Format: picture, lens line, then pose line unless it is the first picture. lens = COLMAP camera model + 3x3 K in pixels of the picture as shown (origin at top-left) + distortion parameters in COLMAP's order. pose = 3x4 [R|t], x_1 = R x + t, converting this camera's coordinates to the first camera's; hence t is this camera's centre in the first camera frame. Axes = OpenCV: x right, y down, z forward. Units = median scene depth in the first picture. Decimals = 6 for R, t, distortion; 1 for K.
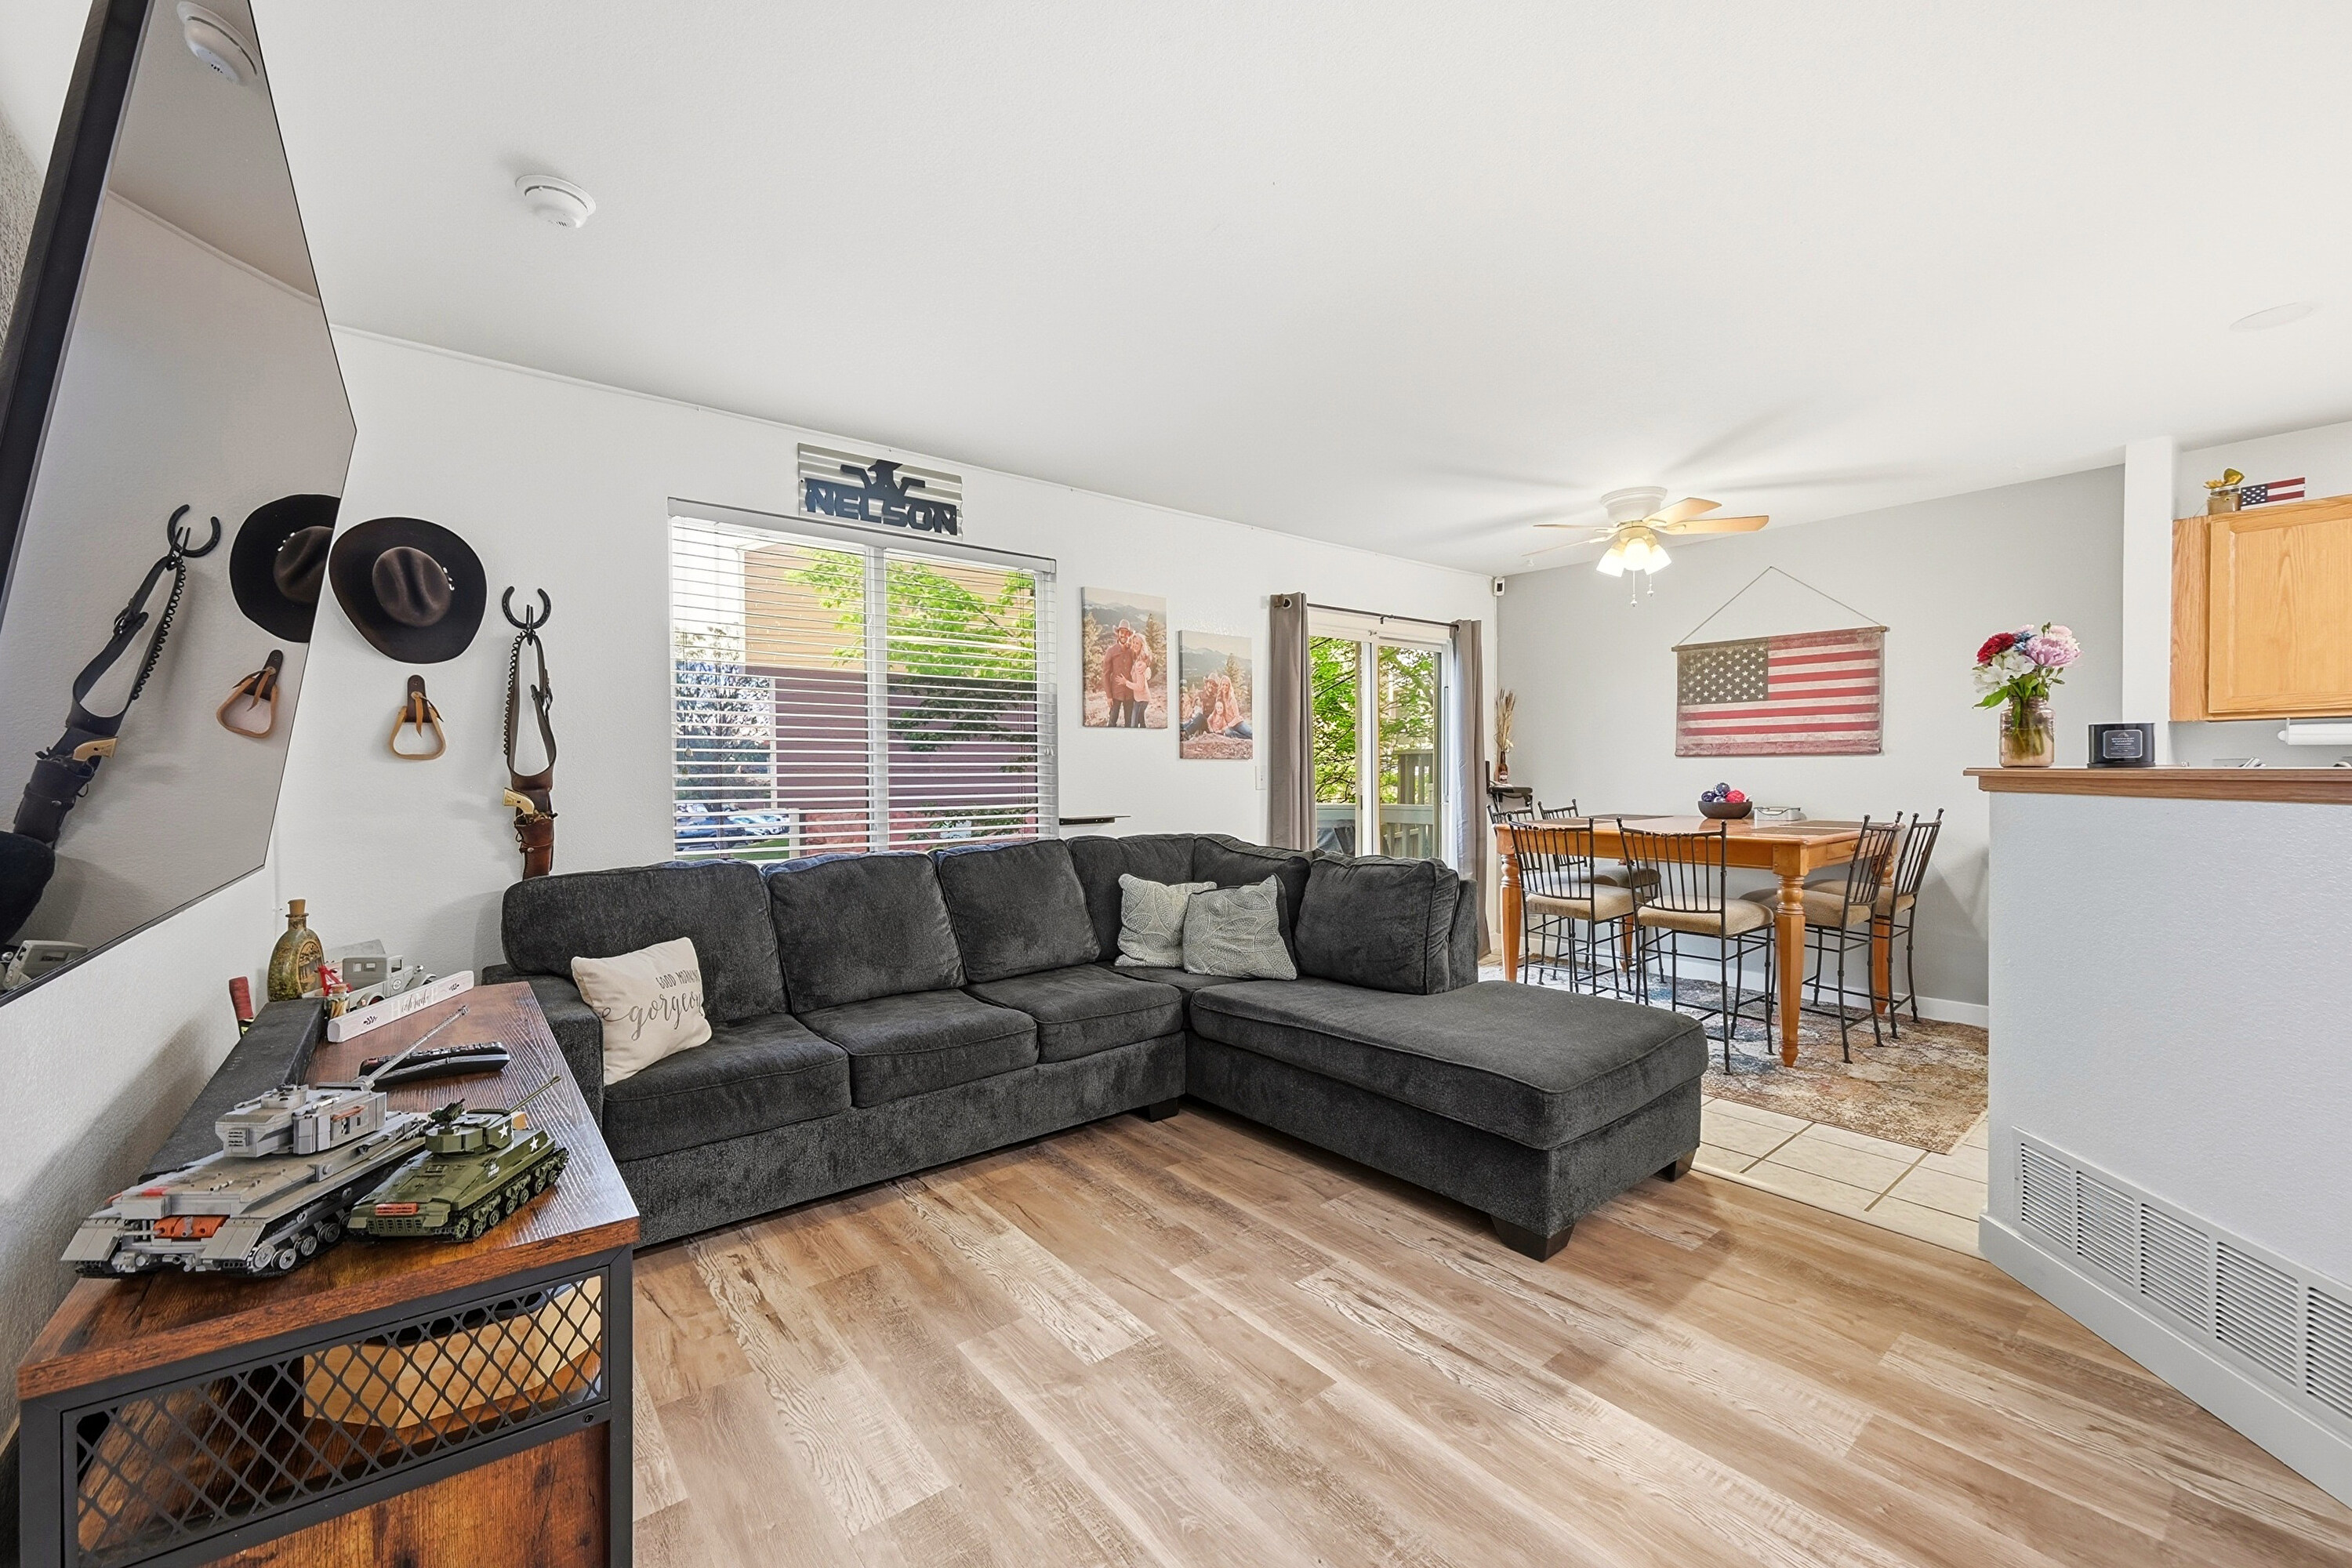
lens RADIAL K [[941.0, 0, 1162.3], [0, 941.0, 790.7], [0, 0, 1]] dist [-0.001883, 0.000785]
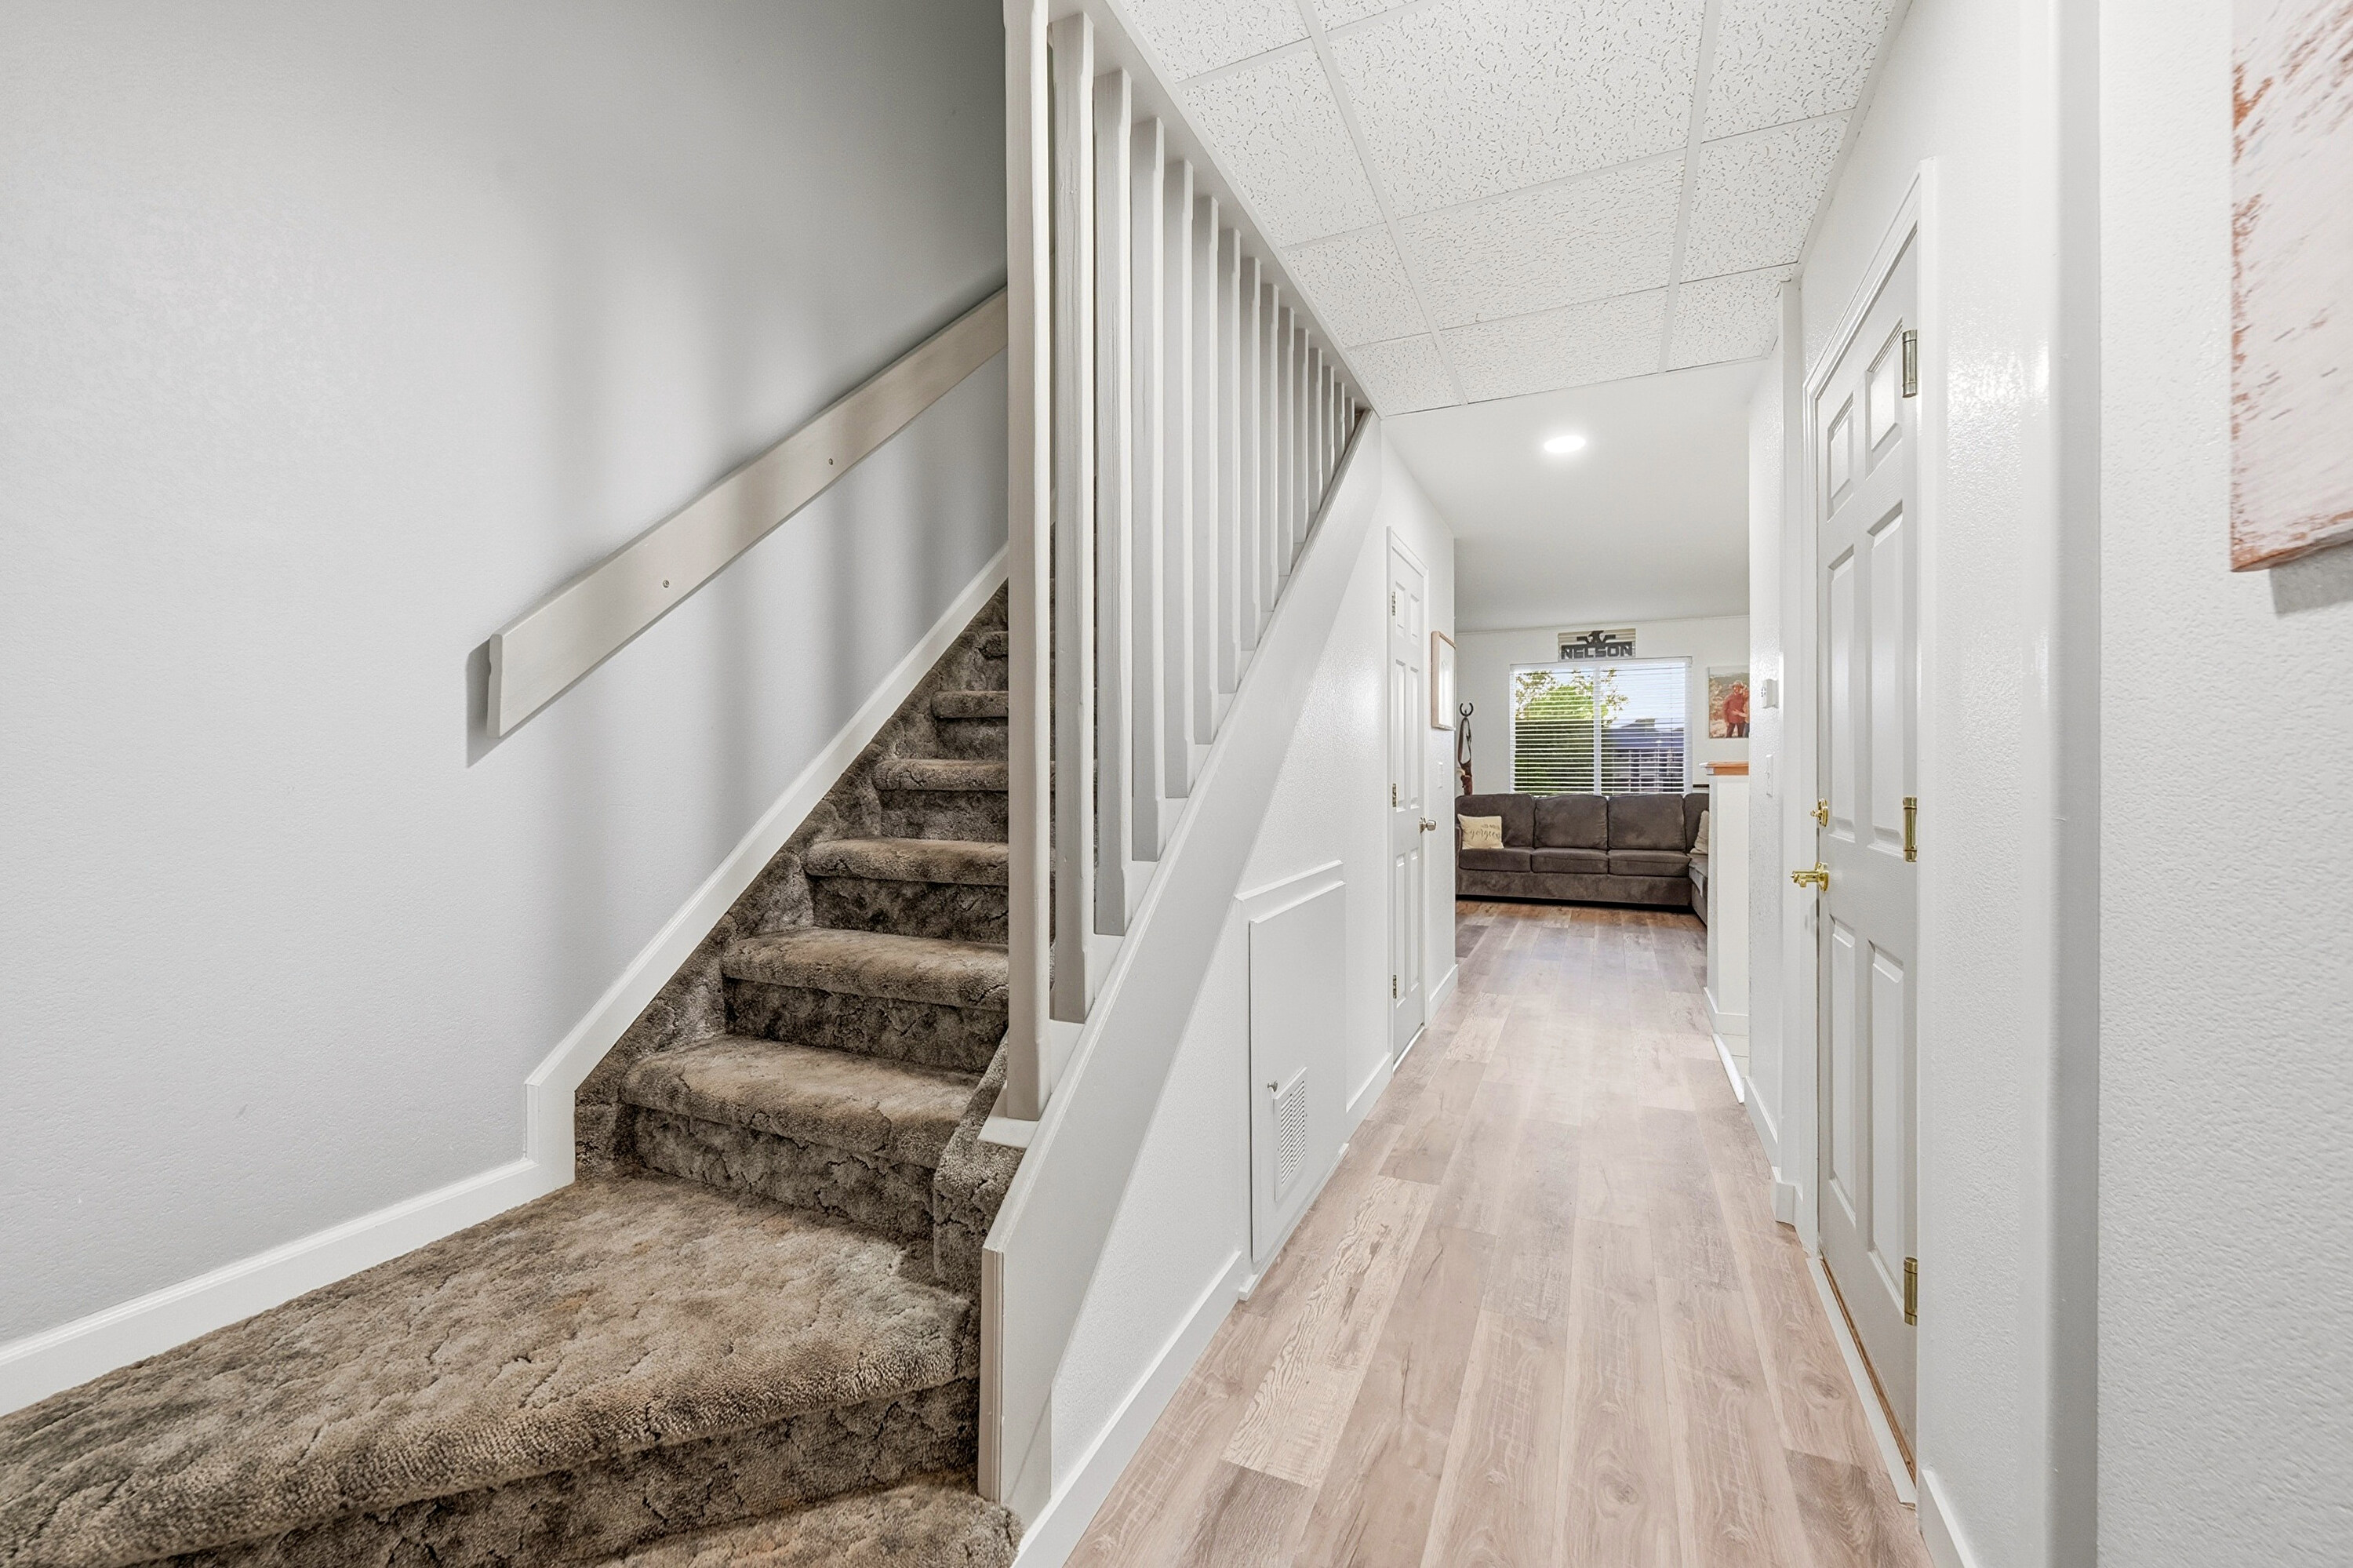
lens RADIAL K [[1023.7, 0, 1190.3], [0, 1023.7, 755.4], [0, 0, 1]] dist [0.064810, 0.000841]
pose [[0.475097, -0.004234, -0.879923, 1.614100], [-0.011609, 0.999871, -0.011079, 0.005937], [0.879857, 0.015478, 0.474987, -1.214214]]
